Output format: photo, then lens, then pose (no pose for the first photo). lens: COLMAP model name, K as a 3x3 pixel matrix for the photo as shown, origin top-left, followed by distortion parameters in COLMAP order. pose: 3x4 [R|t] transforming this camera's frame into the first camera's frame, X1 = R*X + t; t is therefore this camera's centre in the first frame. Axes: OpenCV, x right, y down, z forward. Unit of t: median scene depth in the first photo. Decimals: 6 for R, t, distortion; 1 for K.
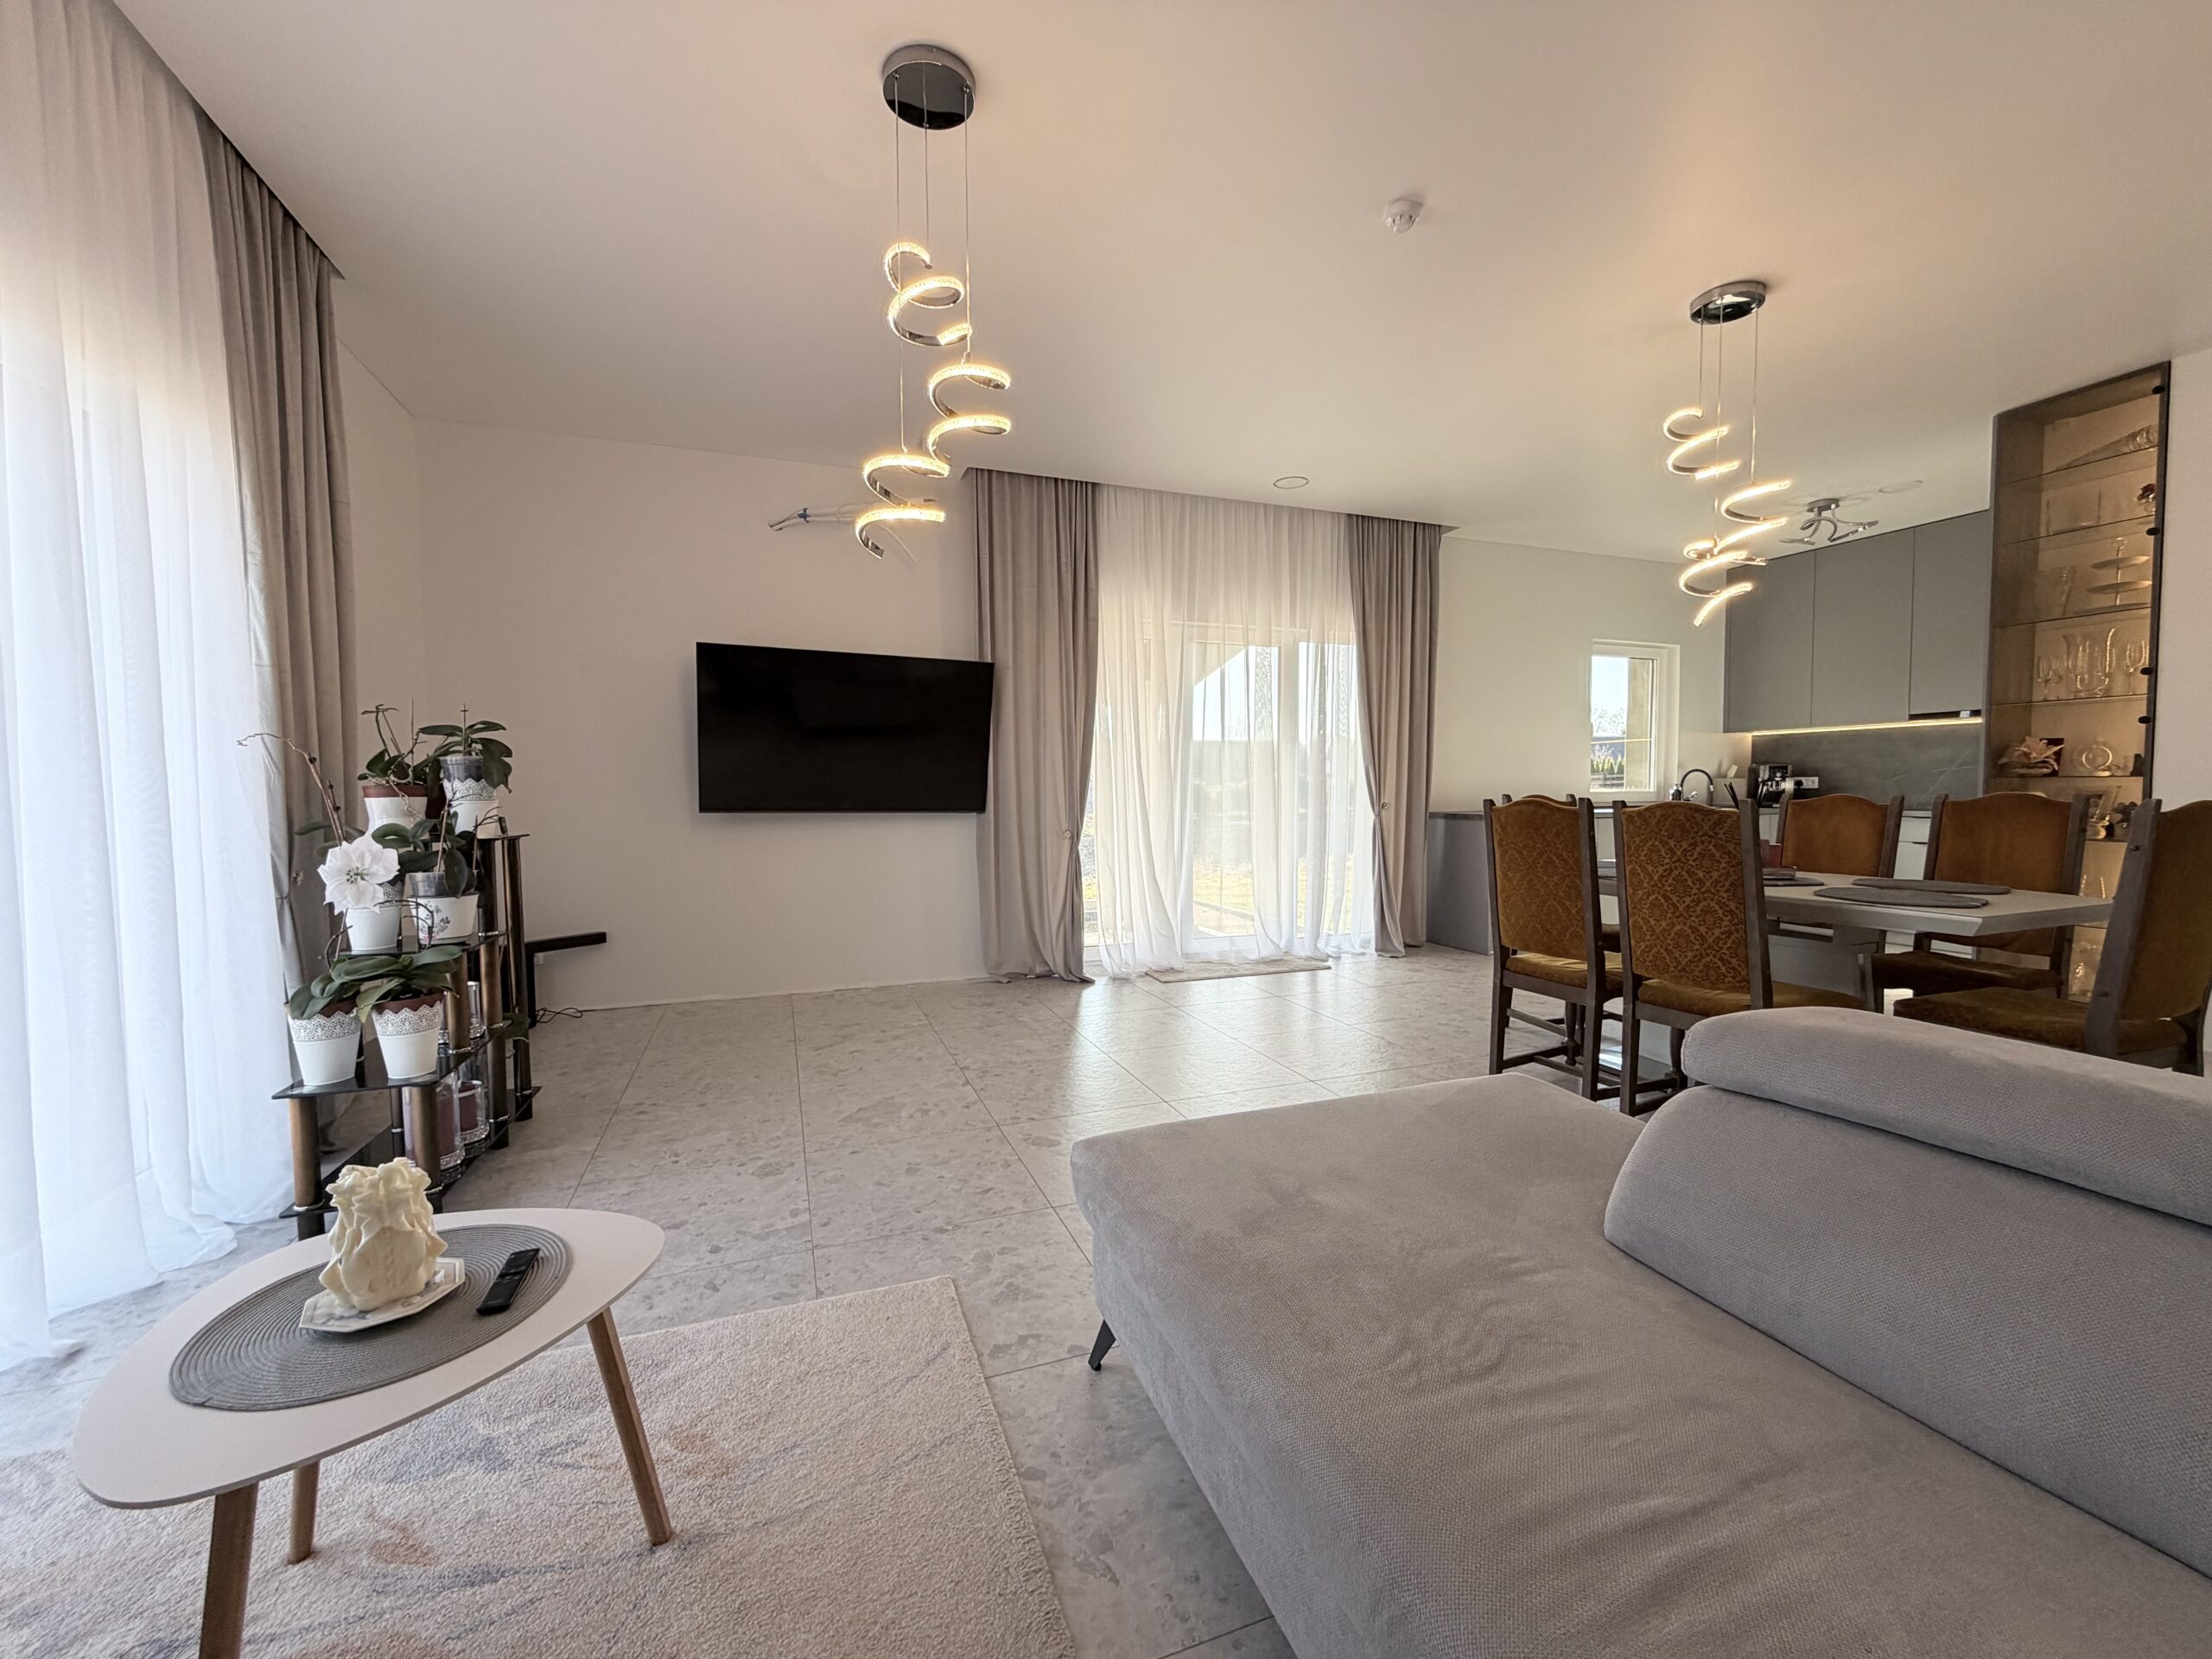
lens RADIAL K [[888.2, 0, 1094.8], [0, 888.2, 835.9], [0, 0, 1]] dist [-0.001185, 0.001234]
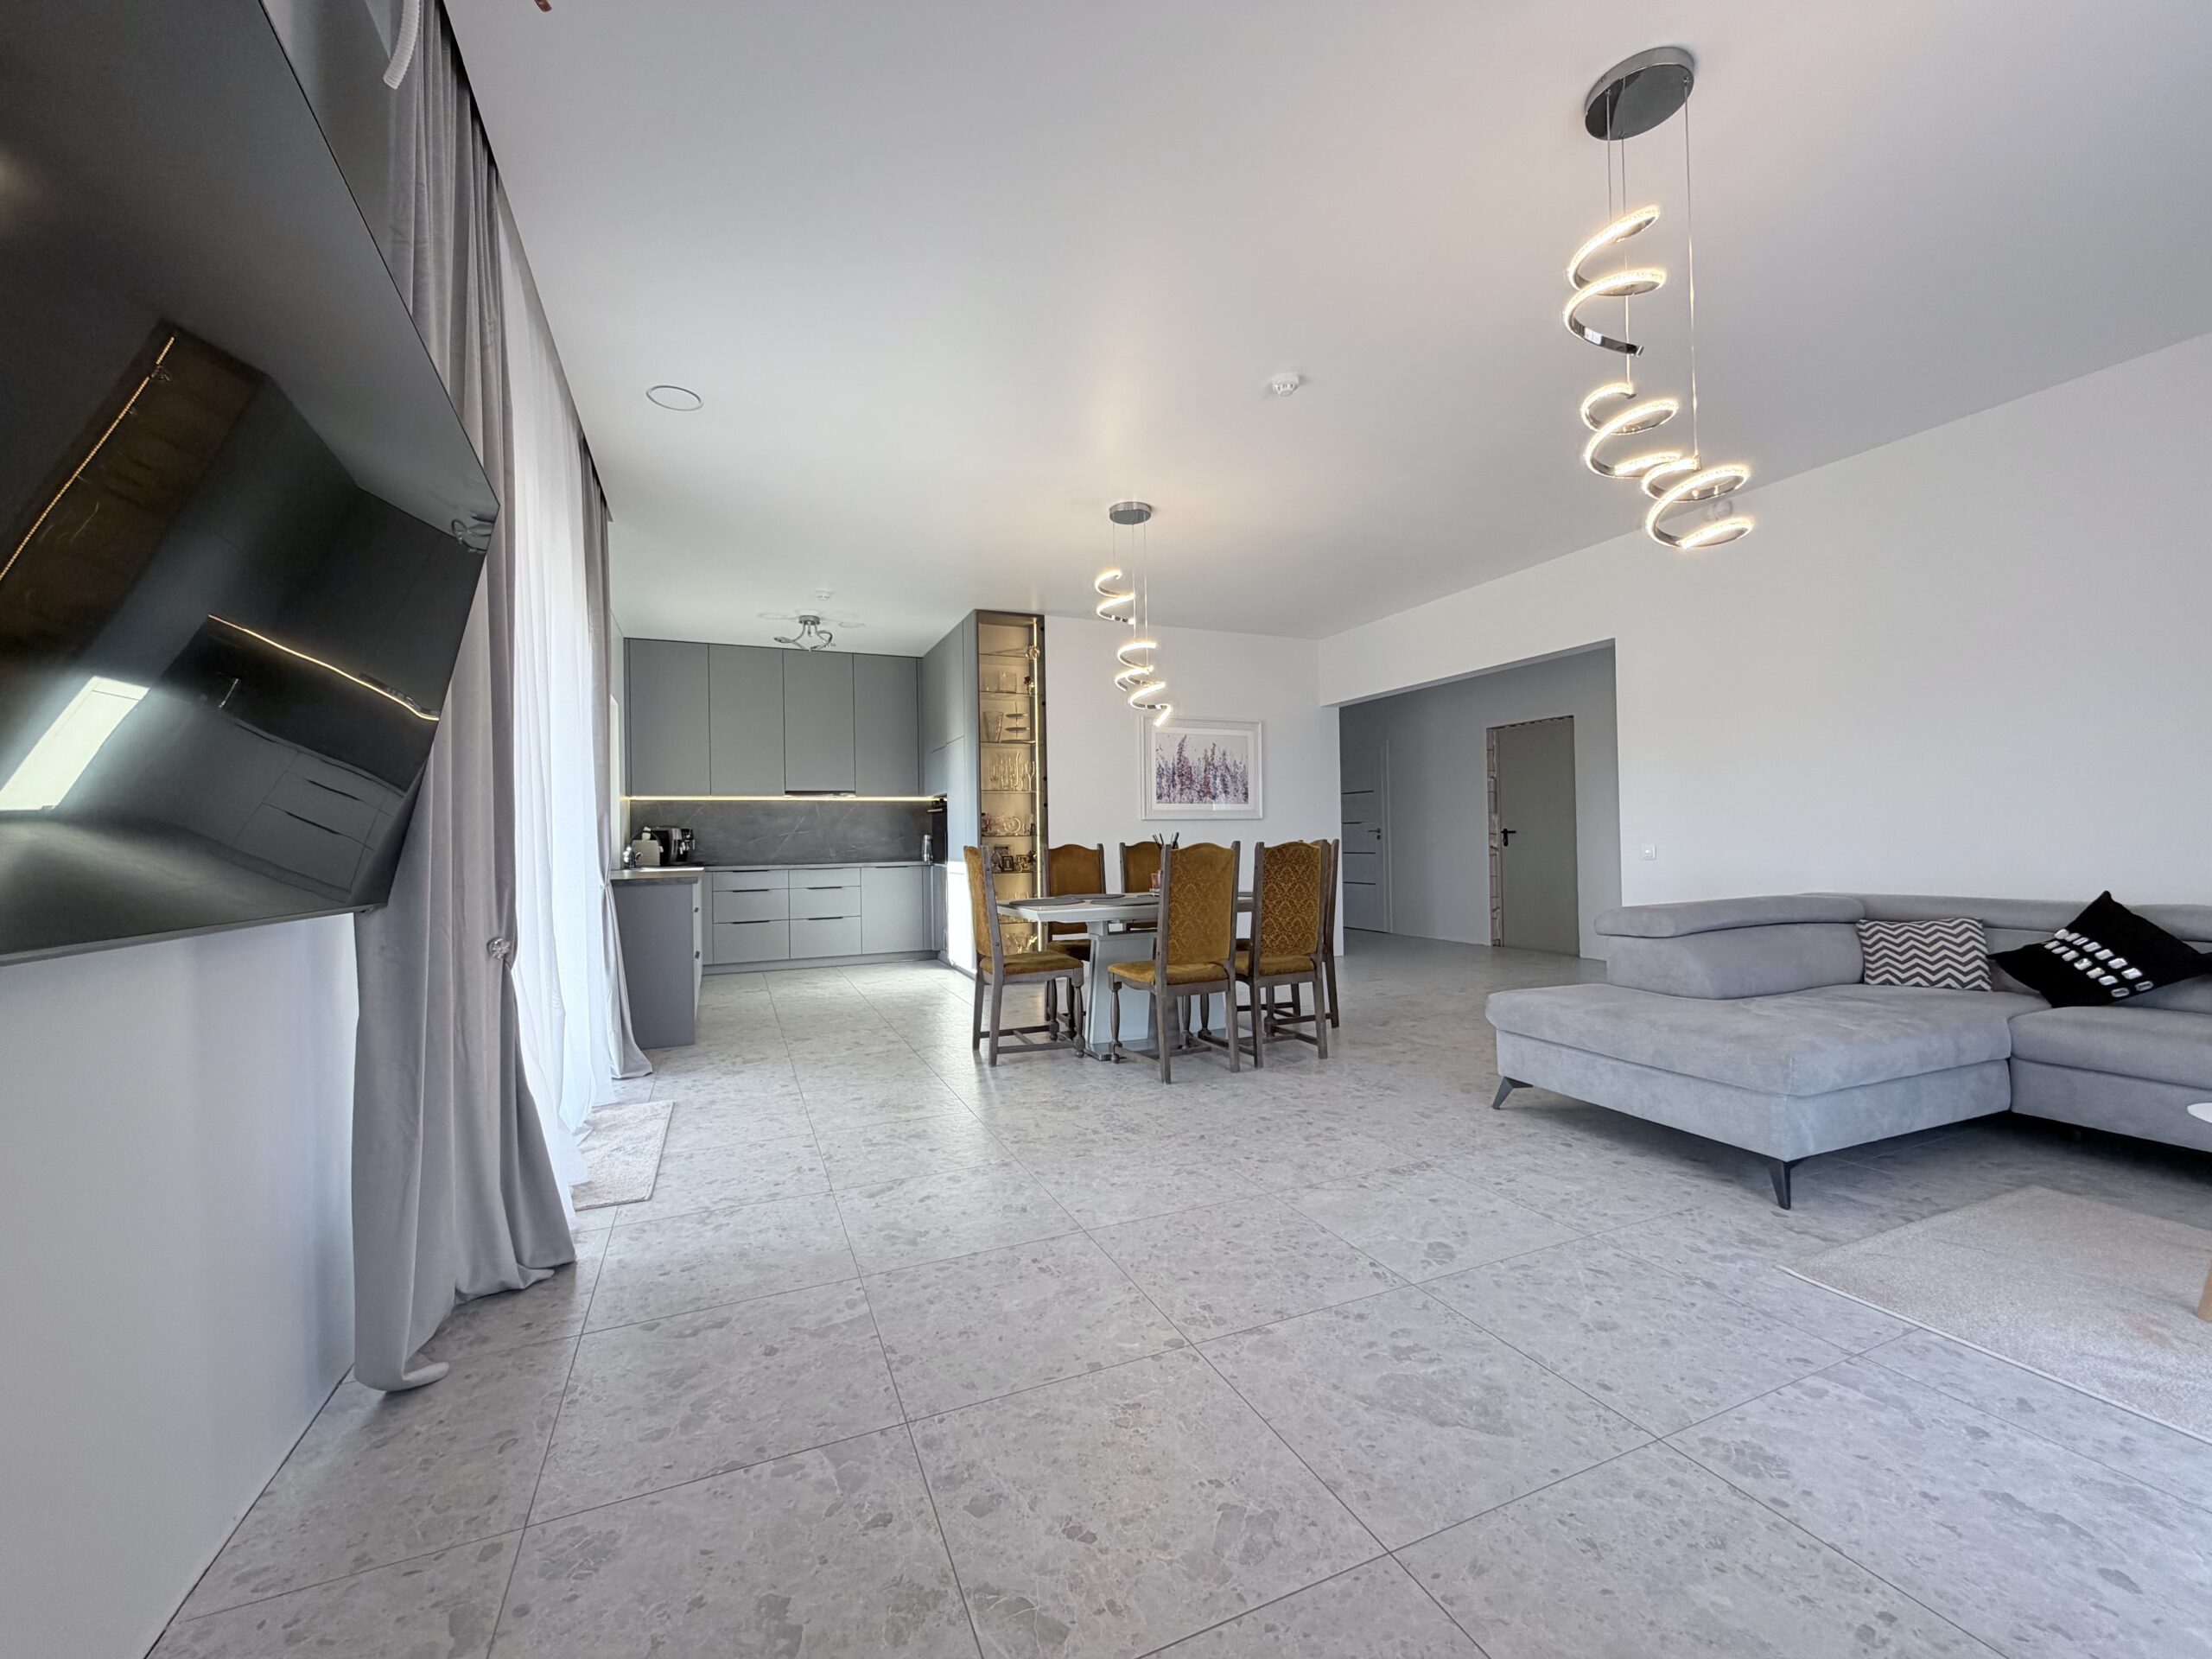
lens RADIAL K [[888.2, 0, 1112.6], [0, 888.2, 832.2], [0, 0, 1]] dist [-0.001185, 0.001234]
pose [[-0.067778, 0.018940, 0.997521, -0.677640], [0.071567, 0.997337, -0.014074, -0.041002], [-0.995130, 0.070436, -0.068953, 1.045176]]
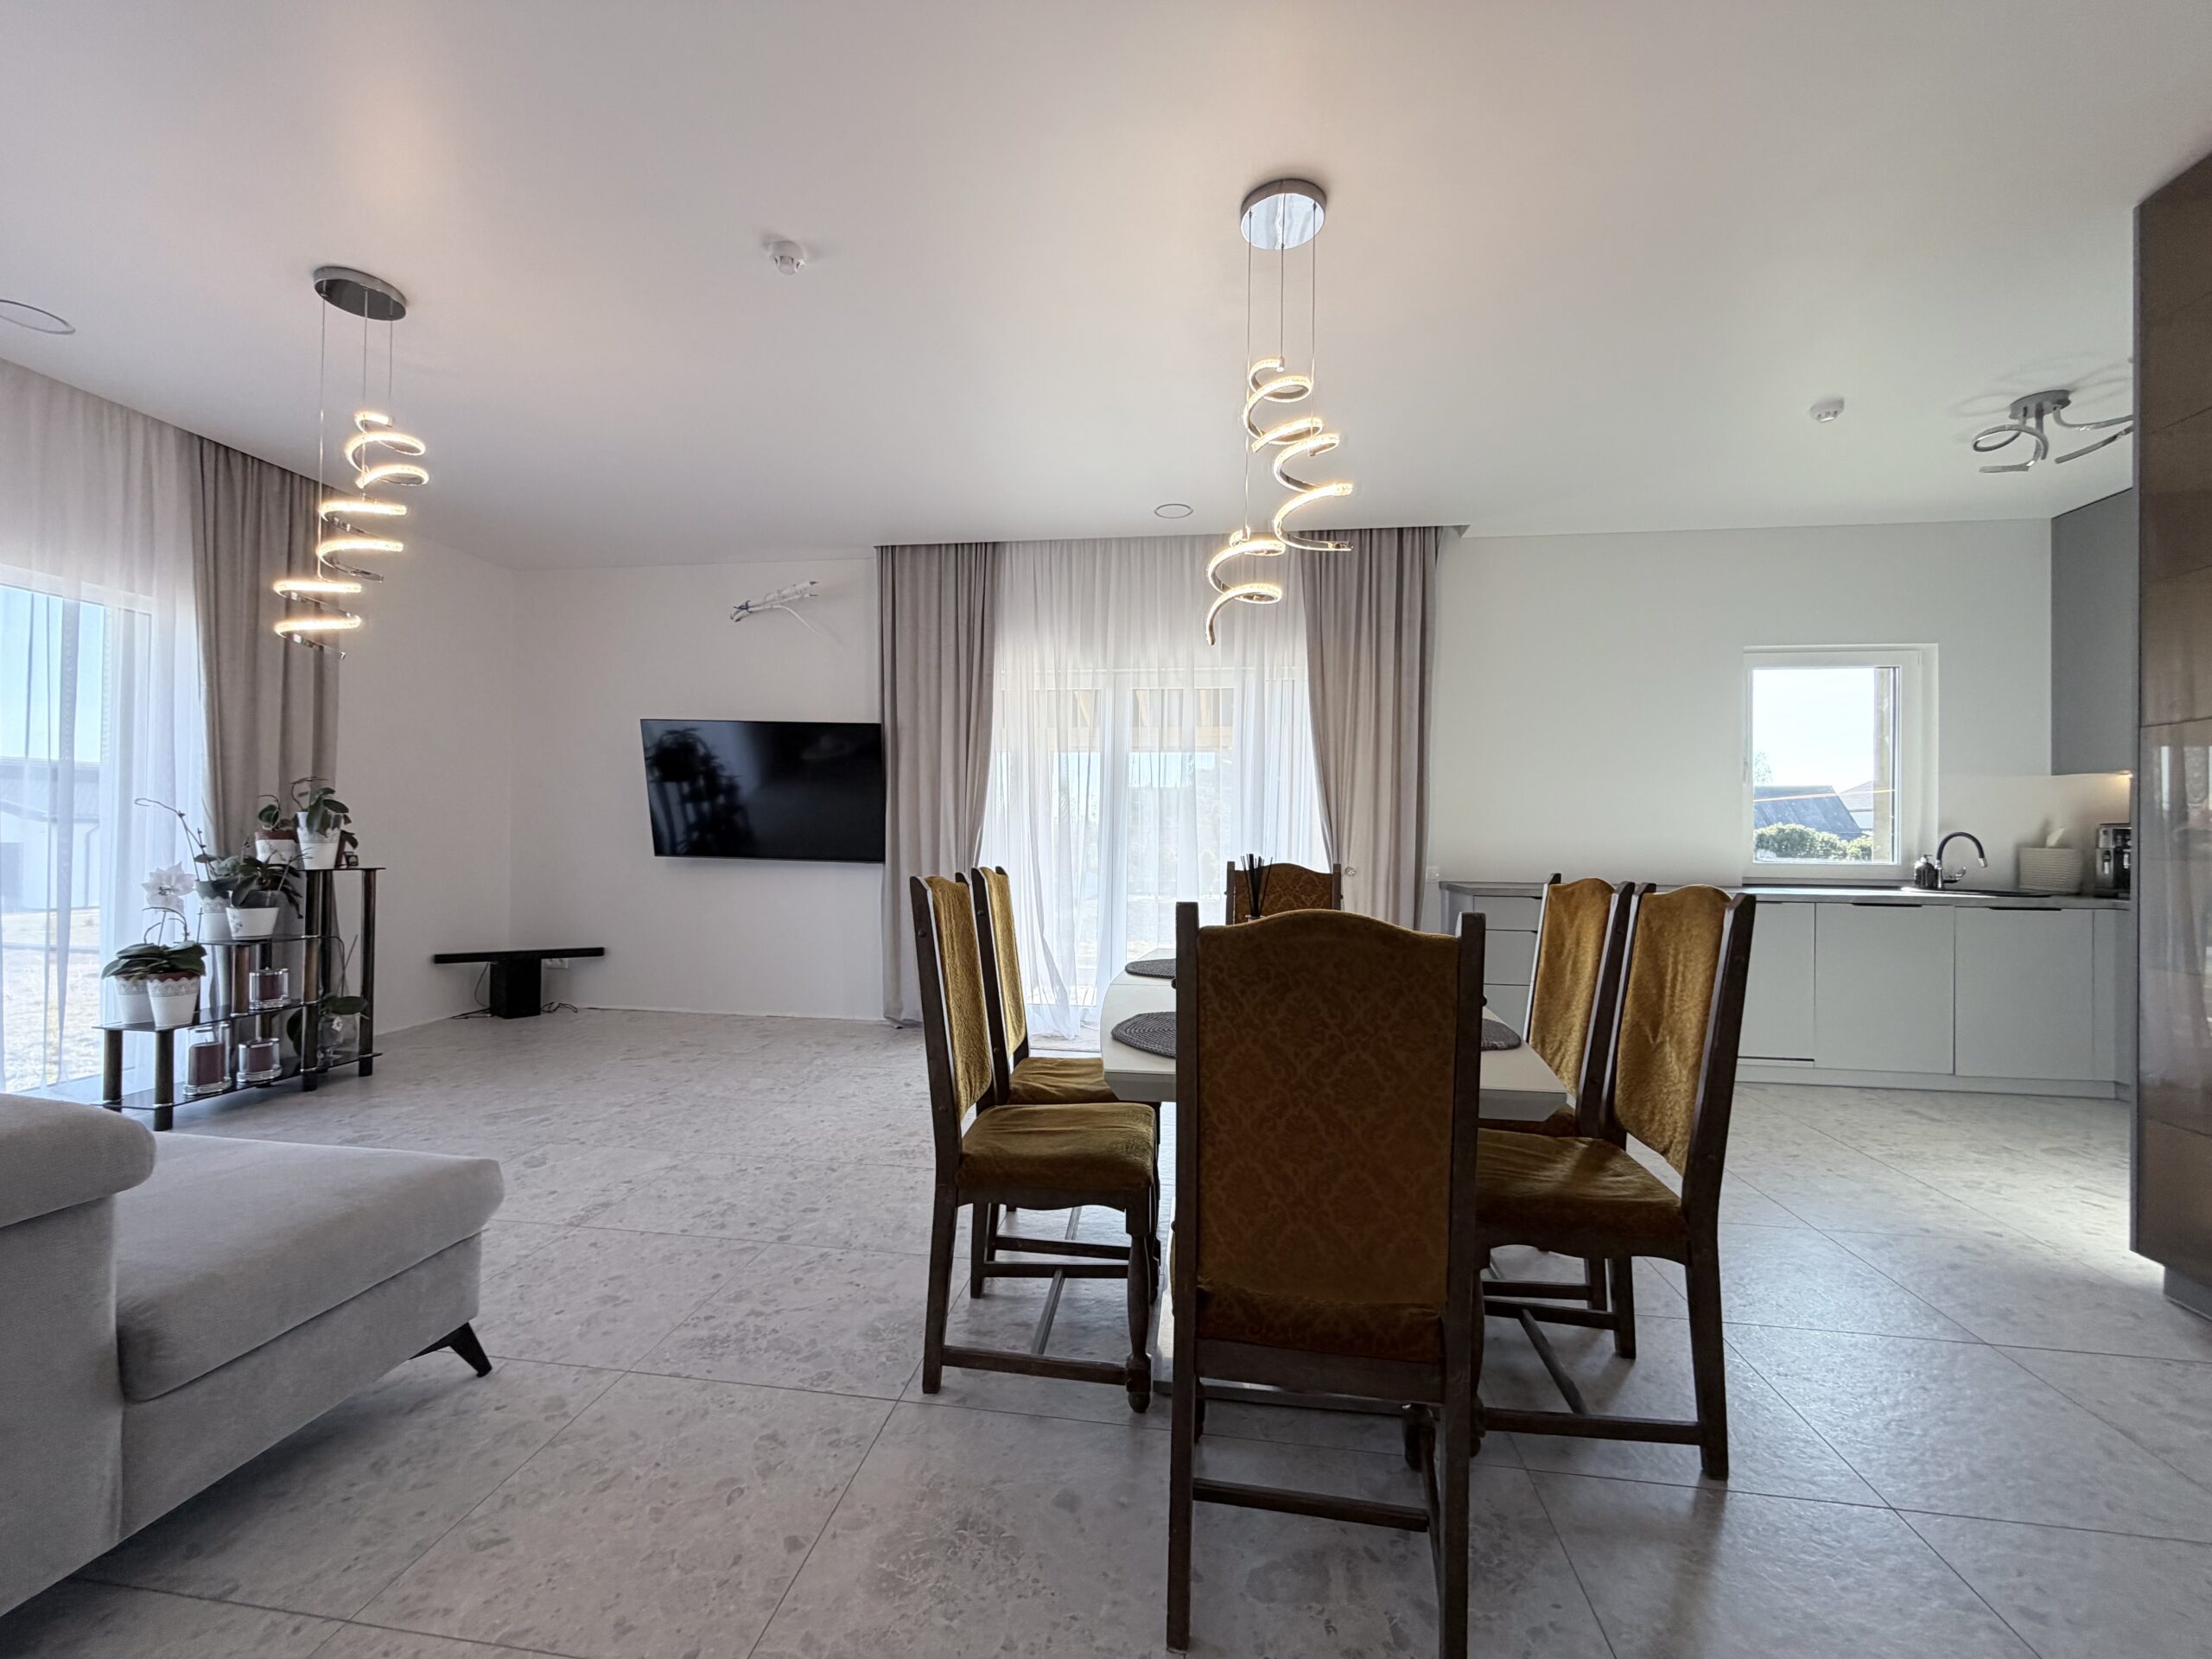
lens RADIAL K [[888.2, 0, 1094.5], [0, 888.2, 828.6], [0, 0, 1]] dist [-0.001185, 0.001234]
pose [[0.876033, 0.013123, -0.482073, 0.846052], [-0.043678, 0.997680, -0.052214, -0.032555], [0.480269, 0.066797, 0.874574, 0.268047]]
